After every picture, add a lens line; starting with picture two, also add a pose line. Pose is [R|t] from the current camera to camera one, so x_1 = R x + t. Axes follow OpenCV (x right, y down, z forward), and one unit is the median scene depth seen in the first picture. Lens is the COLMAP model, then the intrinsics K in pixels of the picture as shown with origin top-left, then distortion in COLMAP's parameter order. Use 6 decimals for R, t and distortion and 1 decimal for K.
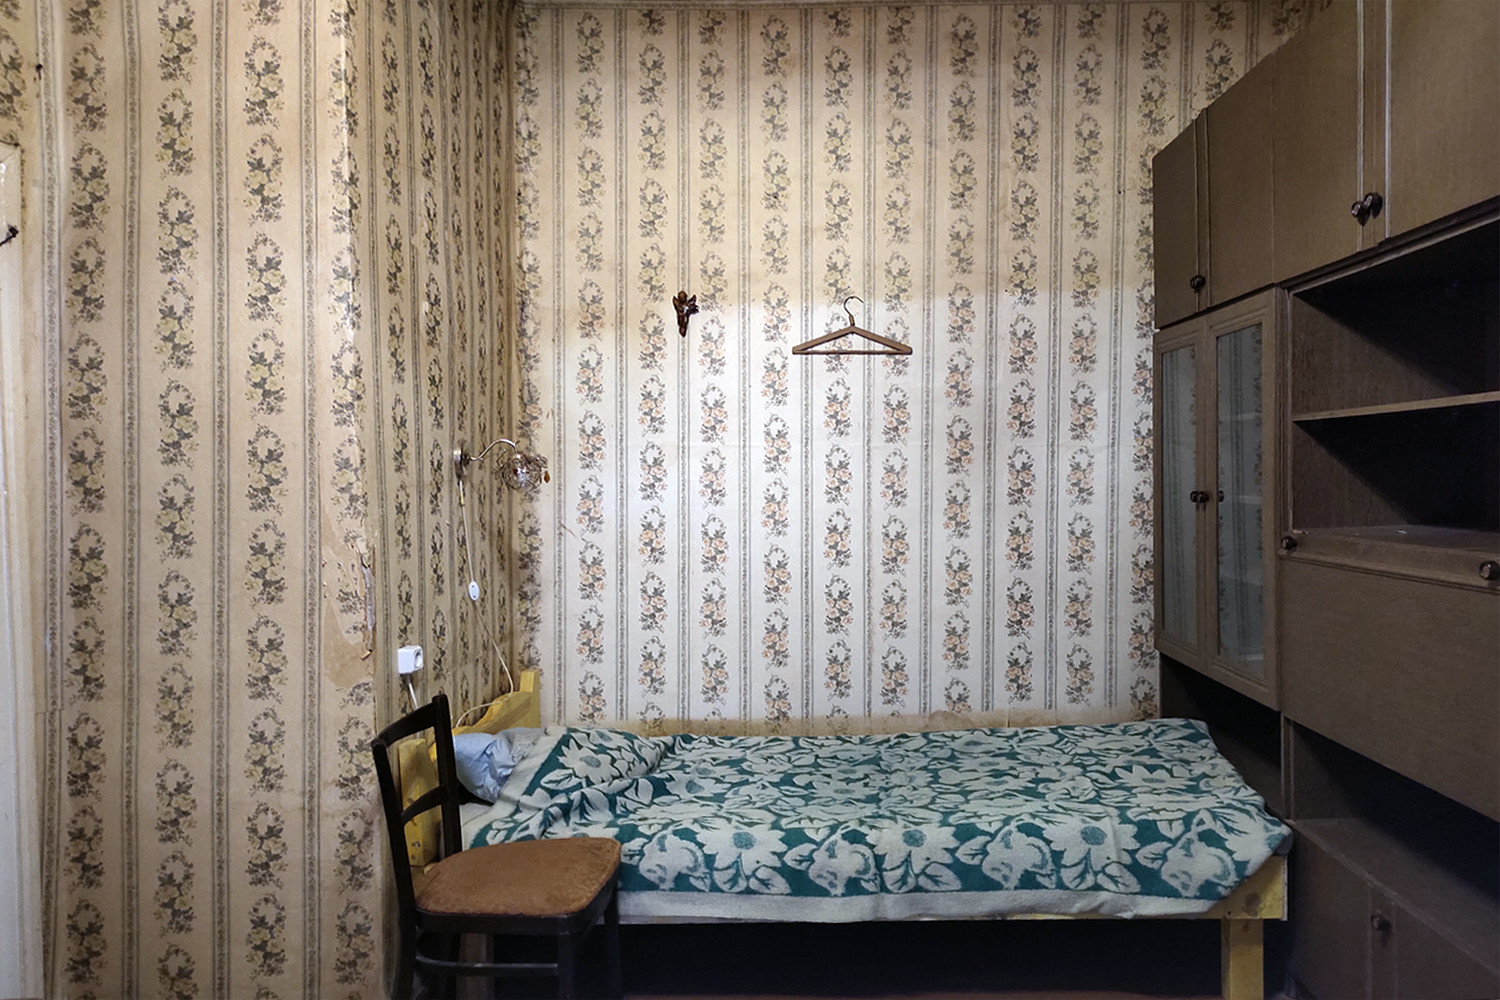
lens RADIAL K [[1228.5, 0, 754.1], [0, 1228.5, 505.3], [0, 0, 1]] dist [0.051109, -0.063682]
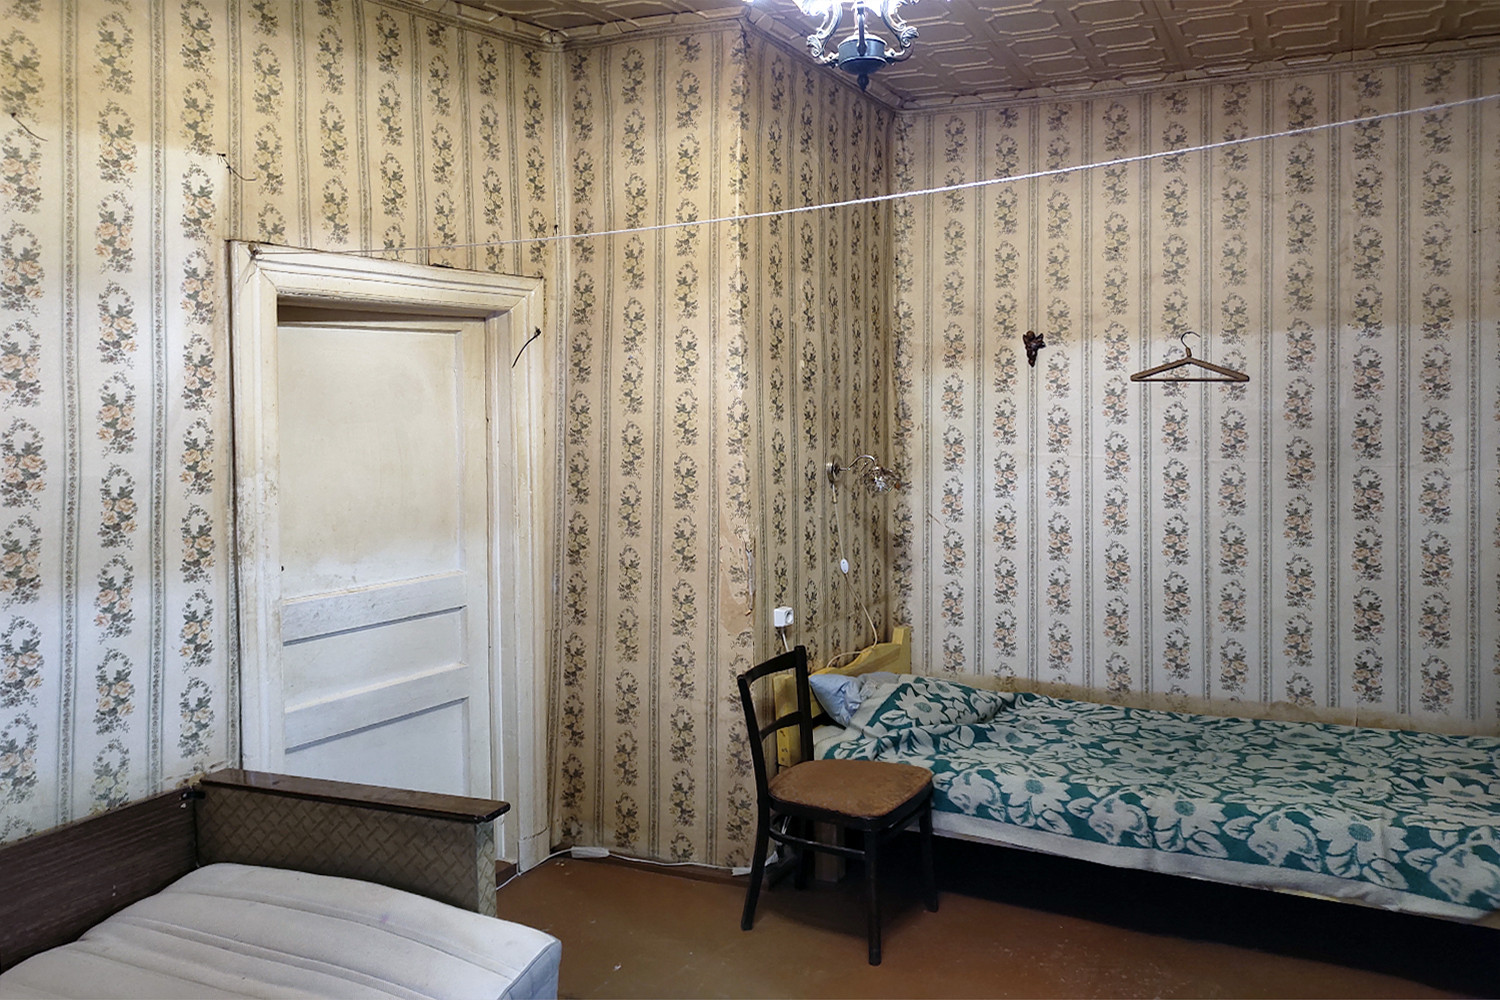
lens RADIAL K [[1126.8, 0, 754.4], [0, 1126.8, 502.5], [0, 0, 1]] dist [0.050386, -0.060578]
pose [[0.924630, 0.062697, -0.375672, 0.132861], [-0.047638, 0.997650, 0.049250, -0.053672], [0.377877, -0.027642, 0.925443, -0.147778]]
